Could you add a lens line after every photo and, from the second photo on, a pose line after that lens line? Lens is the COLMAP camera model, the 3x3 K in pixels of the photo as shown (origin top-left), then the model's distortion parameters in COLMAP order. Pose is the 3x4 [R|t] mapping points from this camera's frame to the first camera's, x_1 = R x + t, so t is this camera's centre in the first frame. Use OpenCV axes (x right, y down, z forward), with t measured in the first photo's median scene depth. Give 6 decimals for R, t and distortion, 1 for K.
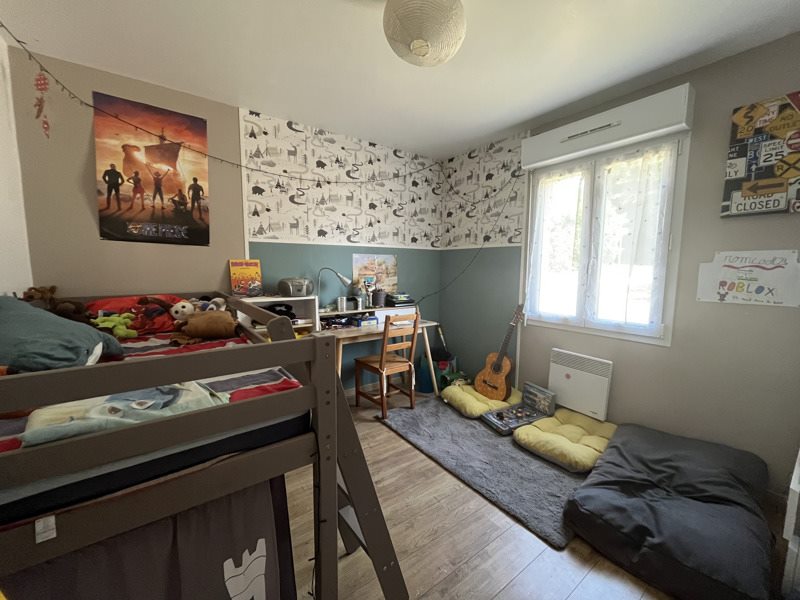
lens RADIAL K [[324.6, 0, 400.0], [0, 324.6, 300.0], [0, 0, 1]] dist [-0.001855, -0.000114]
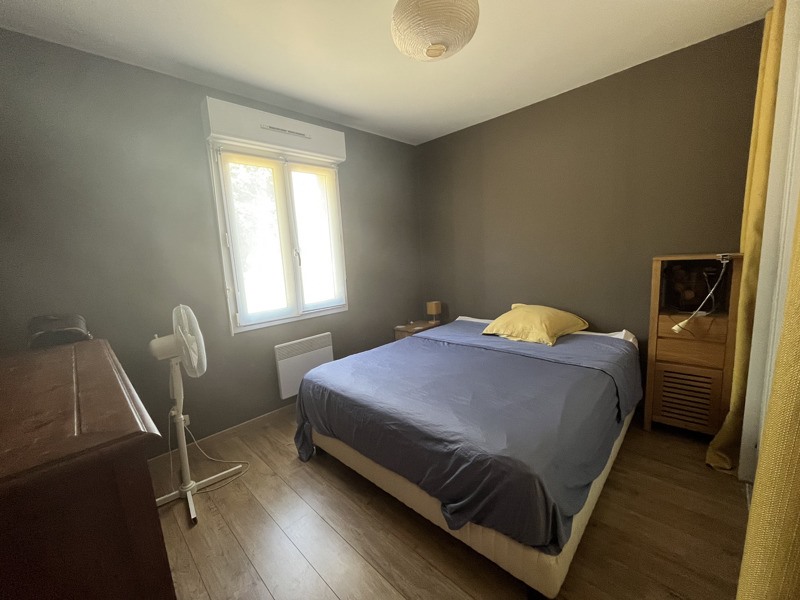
lens RADIAL K [[324.6, 0, 400.0], [0, 324.6, 300.0], [0, 0, 1]] dist [-0.001855, -0.000114]
pose [[-0.162315, -0.138233, 0.977008, -0.555892], [0.159085, 0.973520, 0.164169, -0.090705], [-0.973830, 0.182074, -0.136026, 0.828915]]
